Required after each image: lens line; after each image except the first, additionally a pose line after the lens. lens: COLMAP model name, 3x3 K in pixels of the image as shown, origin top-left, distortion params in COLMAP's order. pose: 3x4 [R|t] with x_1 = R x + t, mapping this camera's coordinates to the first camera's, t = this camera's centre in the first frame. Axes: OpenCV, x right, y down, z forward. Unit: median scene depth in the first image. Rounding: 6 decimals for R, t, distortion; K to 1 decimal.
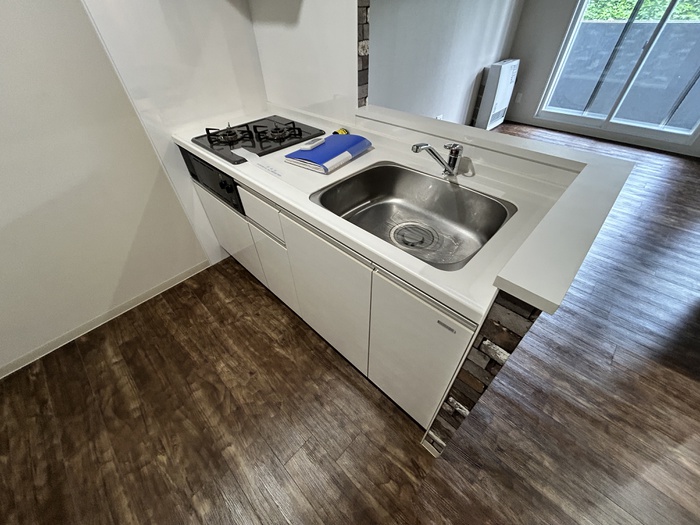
lens RADIAL K [[282.3, 0, 350.0], [0, 282.3, 262.5], [0, 0, 1]] dist [0.000448, 0.000401]
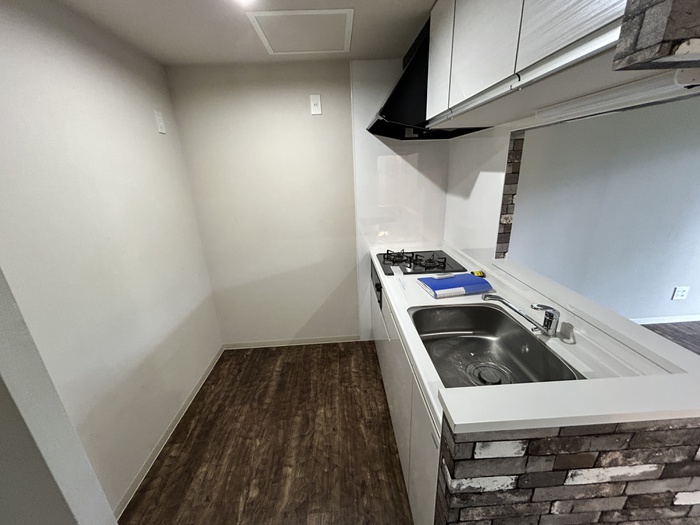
lens RADIAL K [[282.3, 0, 350.0], [0, 282.3, 262.5], [0, 0, 1]] dist [0.000448, 0.000401]
pose [[0.727321, 0.211572, -0.652872, 0.359020], [-0.446200, 0.868572, -0.215609, -0.001238], [0.521449, 0.448129, 0.726134, -0.178147]]
